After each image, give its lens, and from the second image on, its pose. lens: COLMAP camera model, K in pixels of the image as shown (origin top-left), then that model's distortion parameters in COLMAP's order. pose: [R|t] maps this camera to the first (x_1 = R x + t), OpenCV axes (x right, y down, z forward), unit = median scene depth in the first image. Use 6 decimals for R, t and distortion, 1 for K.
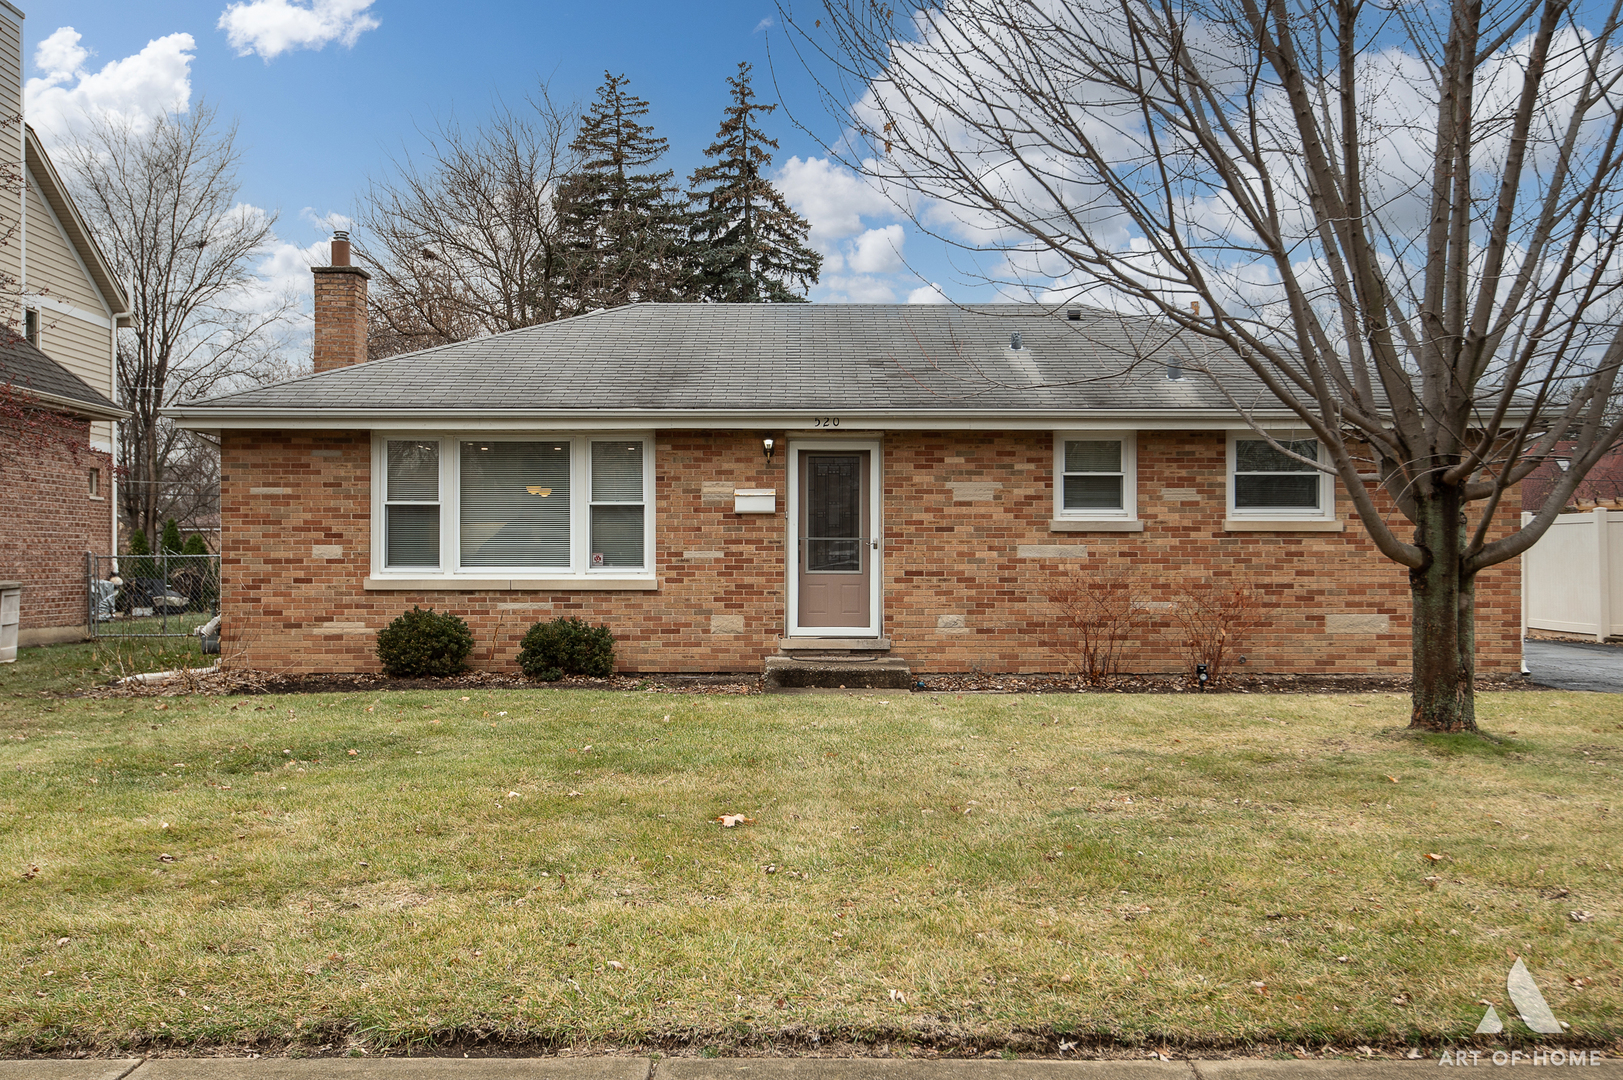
lens RADIAL K [[1564.2, 0, 798.5], [0, 1564.2, 541.1], [0, 0, 1]] dist [0.026263, 0.000000]
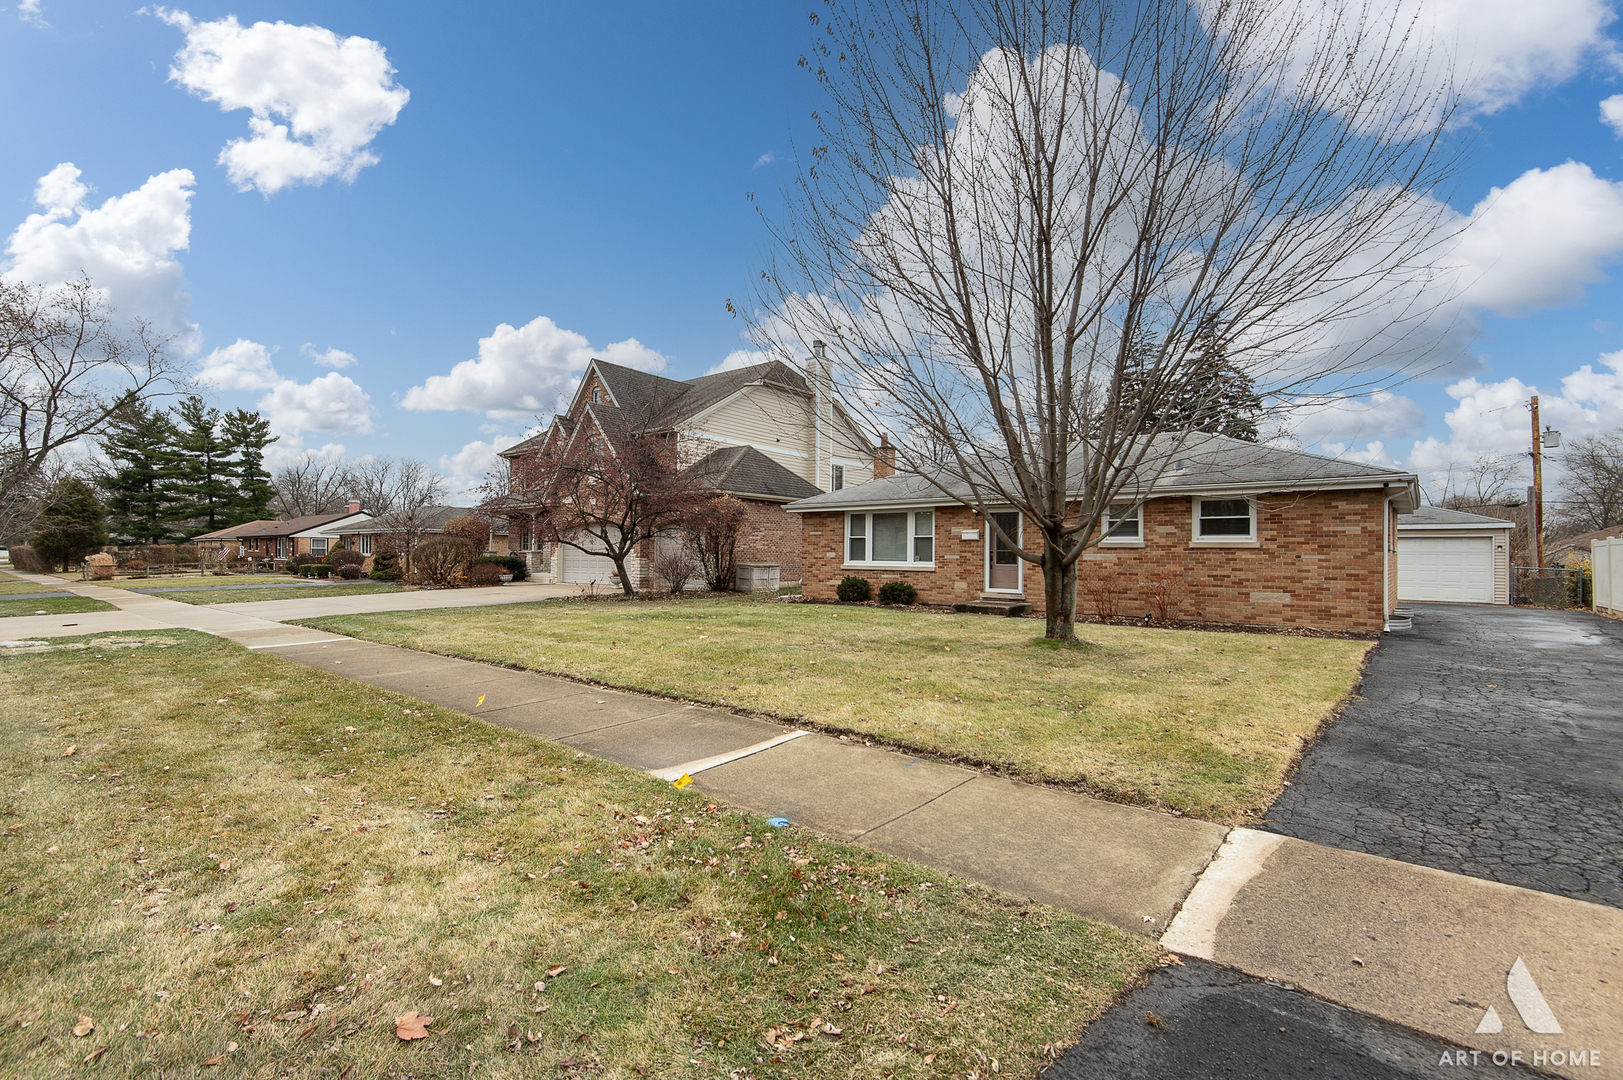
lens RADIAL K [[723.4, 0, 794.0], [0, 723.4, 545.5], [0, 0, 1]] dist [0.010594, -0.009132]
pose [[0.753637, -0.001533, -0.657289, 0.494279], [-0.003233, 0.999977, -0.006040, -0.001788], [0.657283, 0.006677, 0.753614, -0.011025]]
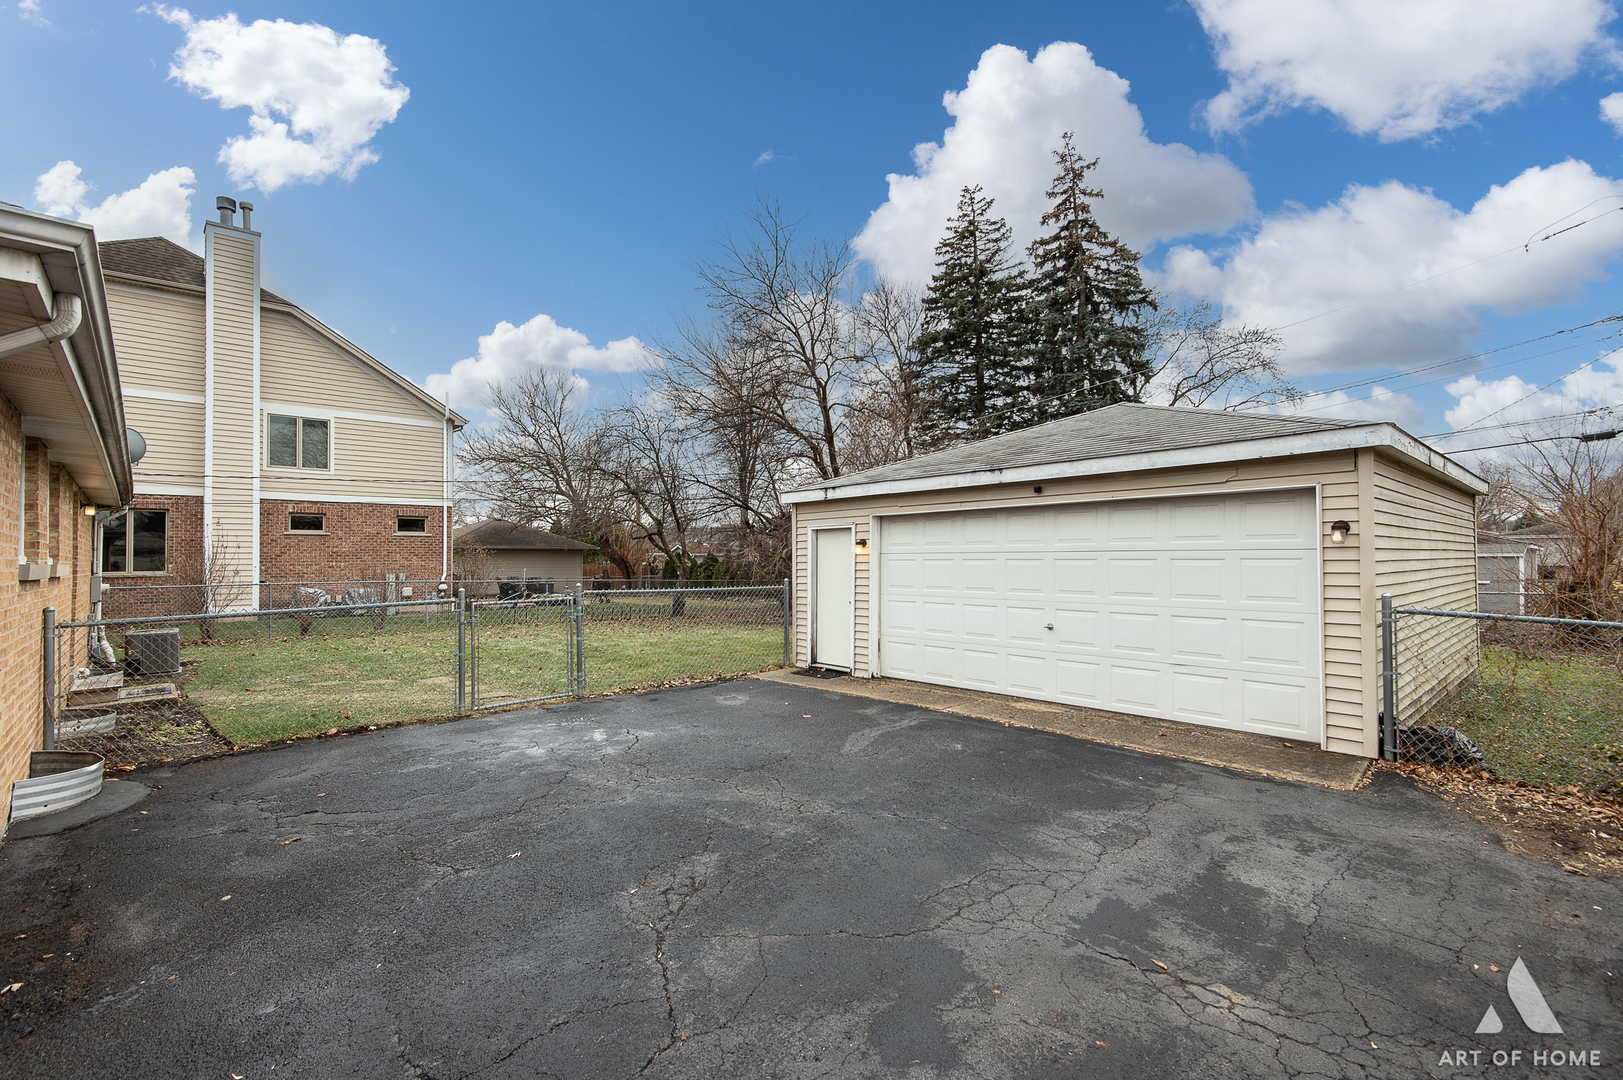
lens RADIAL K [[723.4, 0, 804.3], [0, 723.4, 549.9], [0, 0, 1]] dist [0.010594, -0.009132]
pose [[0.662535, -0.016952, -0.748839, 0.697463], [0.017734, 0.999819, -0.006944, -0.002957], [0.748821, -0.008679, 0.662715, 1.534841]]
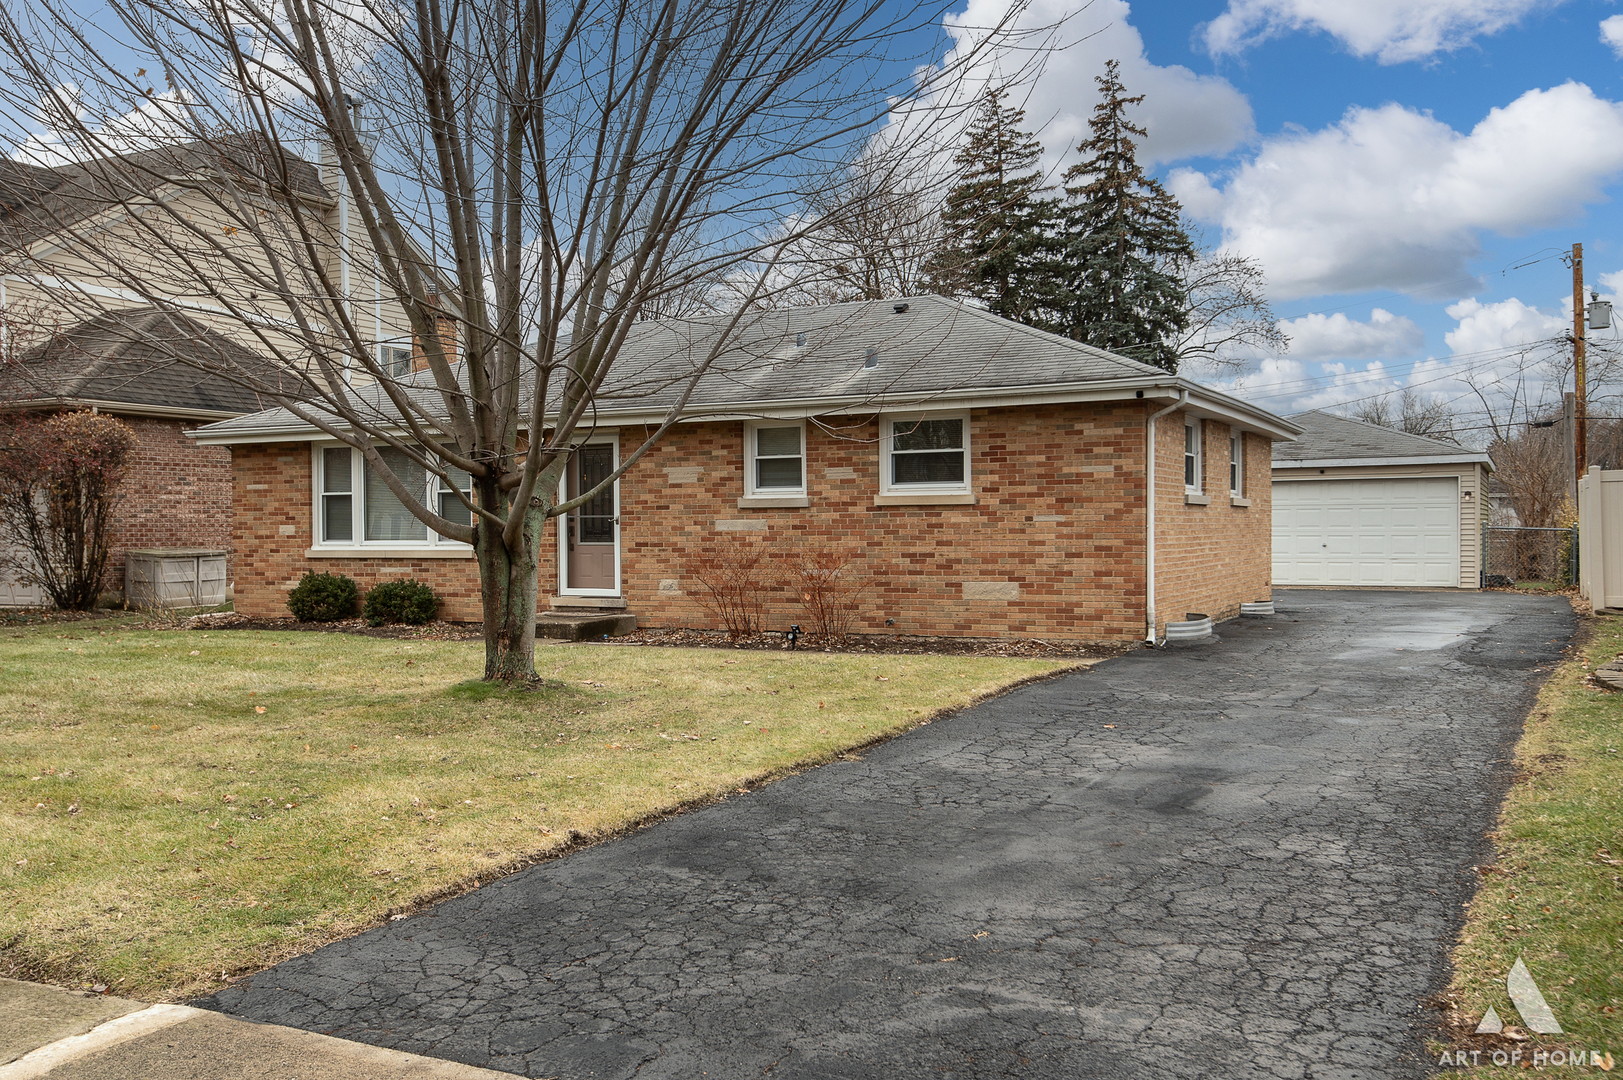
lens RADIAL K [[1425.5, 0, 796.9], [0, 1425.5, 546.3], [0, 0, 1]] dist [0.034735, -0.022167]
pose [[0.887008, -0.002235, -0.461749, 0.684431], [0.014760, 0.999615, 0.023516, -0.002048], [0.461519, -0.027674, 0.886699, 0.084871]]
